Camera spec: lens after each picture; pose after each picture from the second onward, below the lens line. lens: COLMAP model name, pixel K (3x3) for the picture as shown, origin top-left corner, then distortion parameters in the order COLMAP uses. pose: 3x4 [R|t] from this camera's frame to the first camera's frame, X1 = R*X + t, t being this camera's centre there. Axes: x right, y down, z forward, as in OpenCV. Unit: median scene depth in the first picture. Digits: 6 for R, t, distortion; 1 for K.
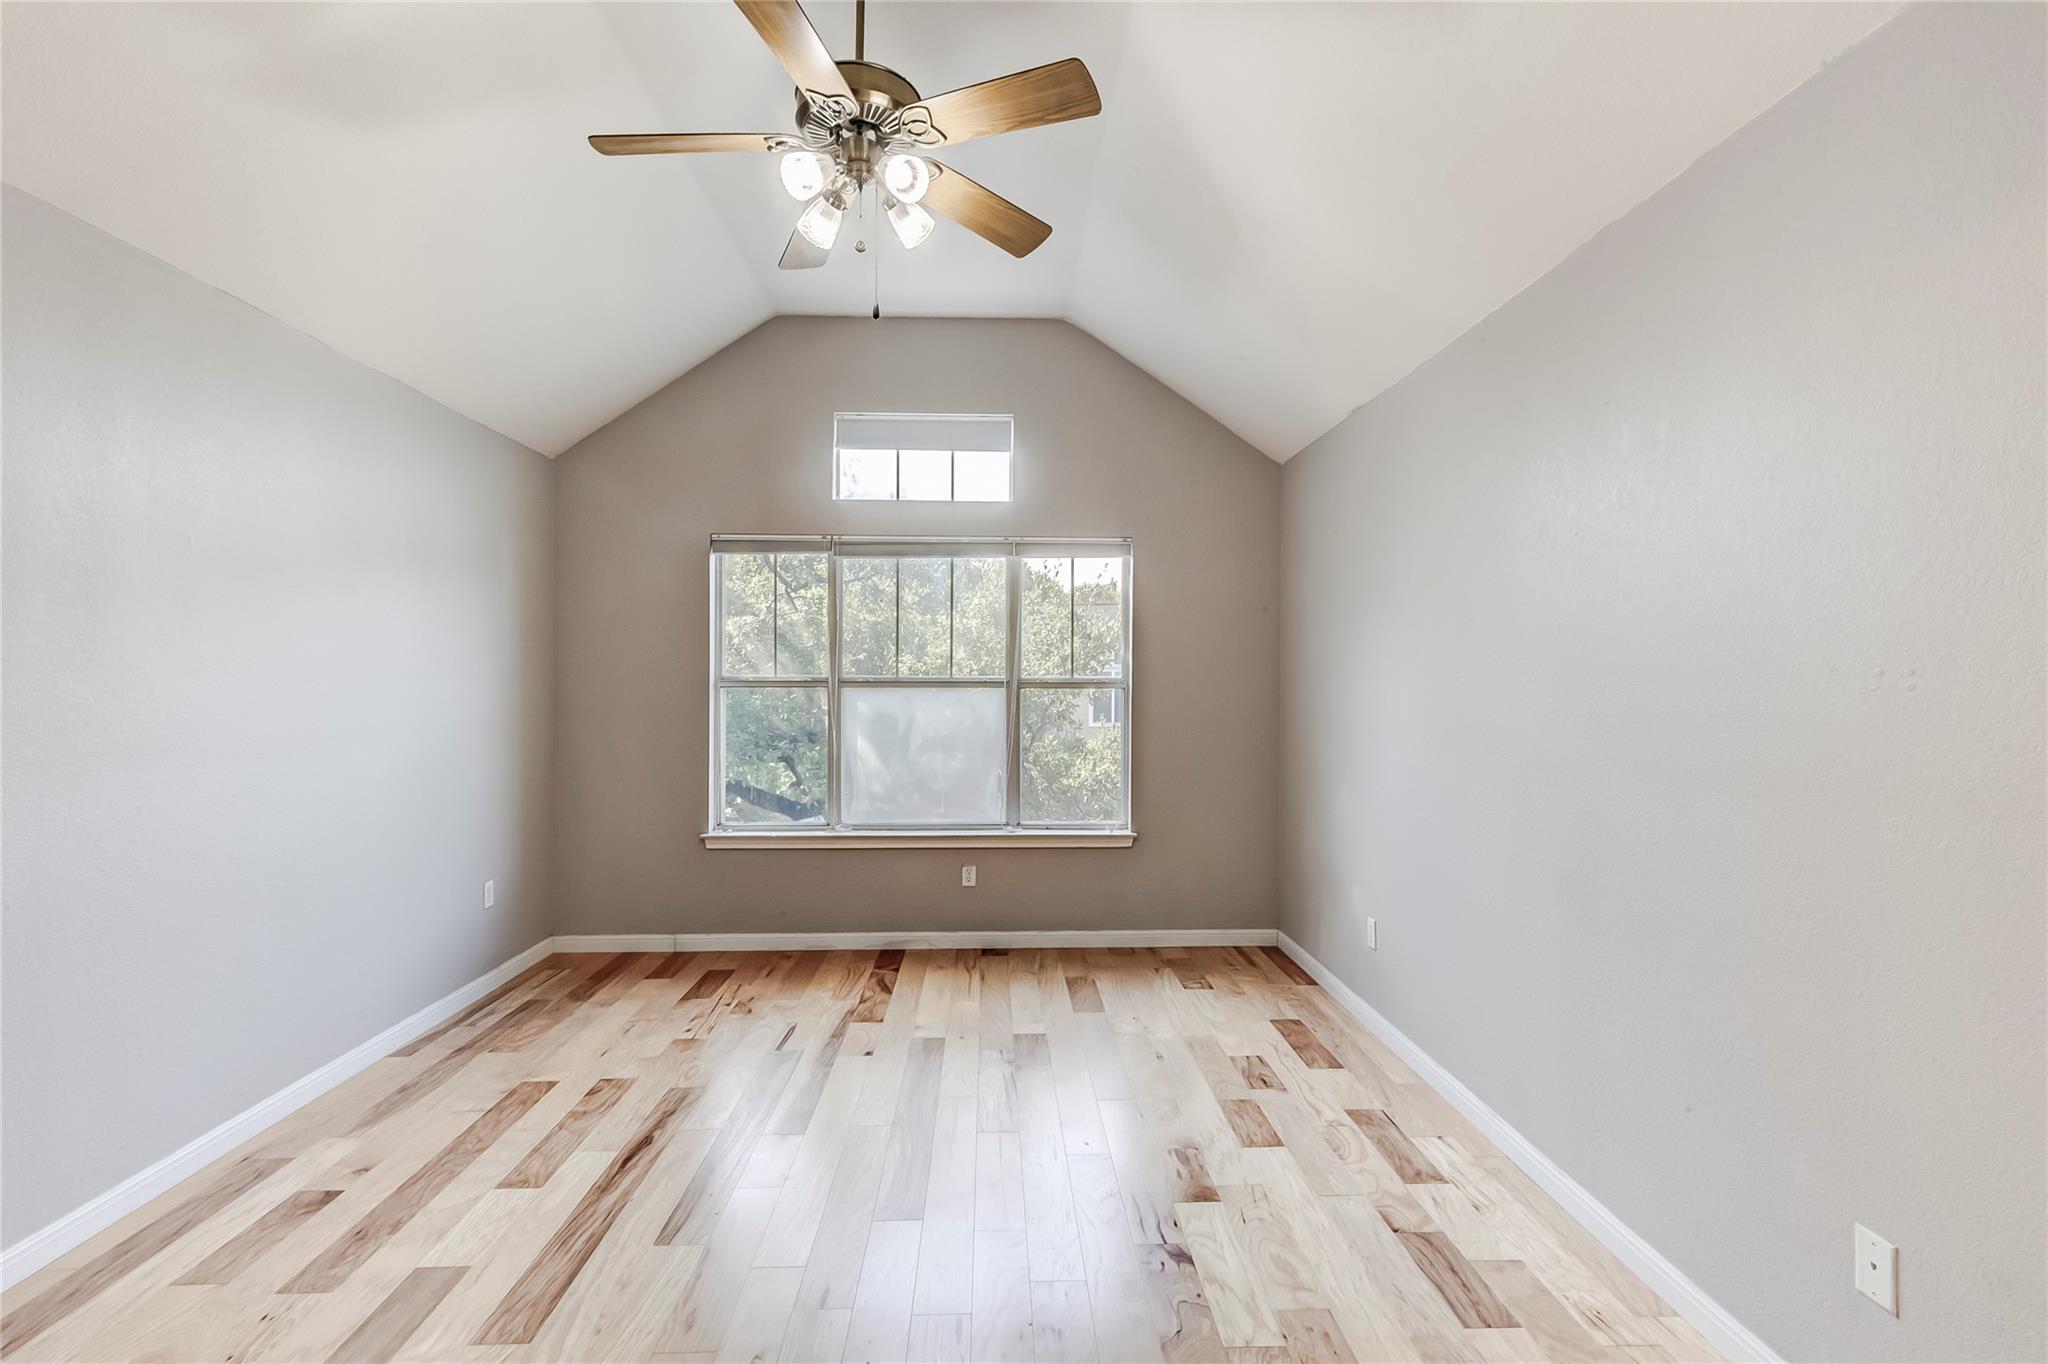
lens RADIAL K [[927.2, 0, 1062.1], [0, 927.2, 668.2], [0, 0, 1]] dist [0.007667, 0.000048]
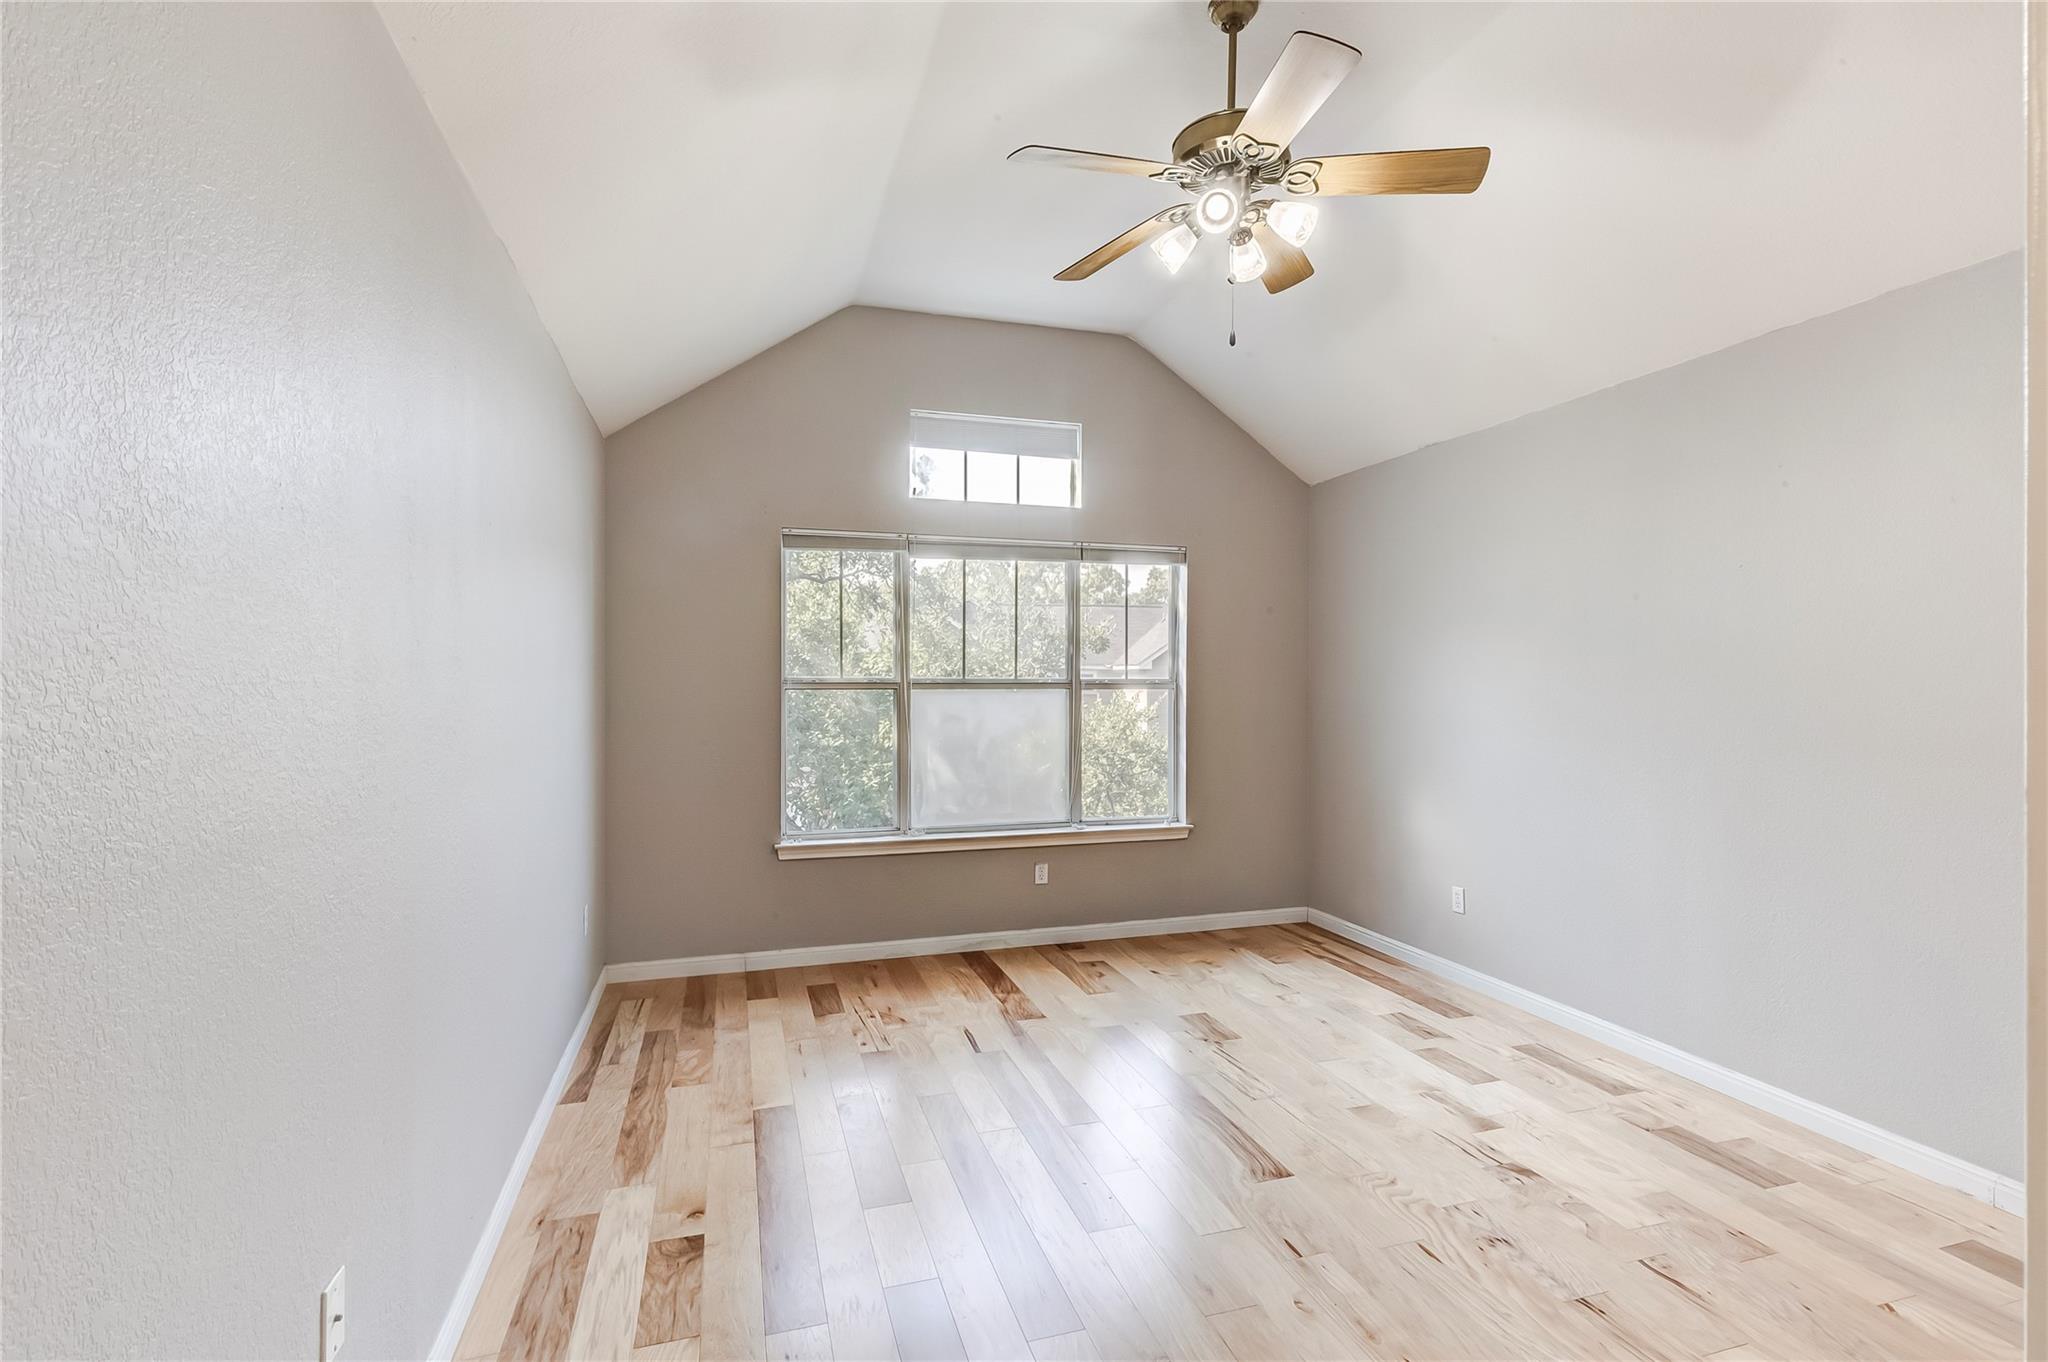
lens RADIAL K [[927.2, 0, 1068.5], [0, 927.2, 666.0], [0, 0, 1]] dist [0.007667, 0.000048]
pose [[0.963202, 0.005208, 0.268727, -0.356586], [-0.004112, 0.999981, -0.004641, 0.000382], [-0.268746, 0.003365, 0.963205, 0.009618]]
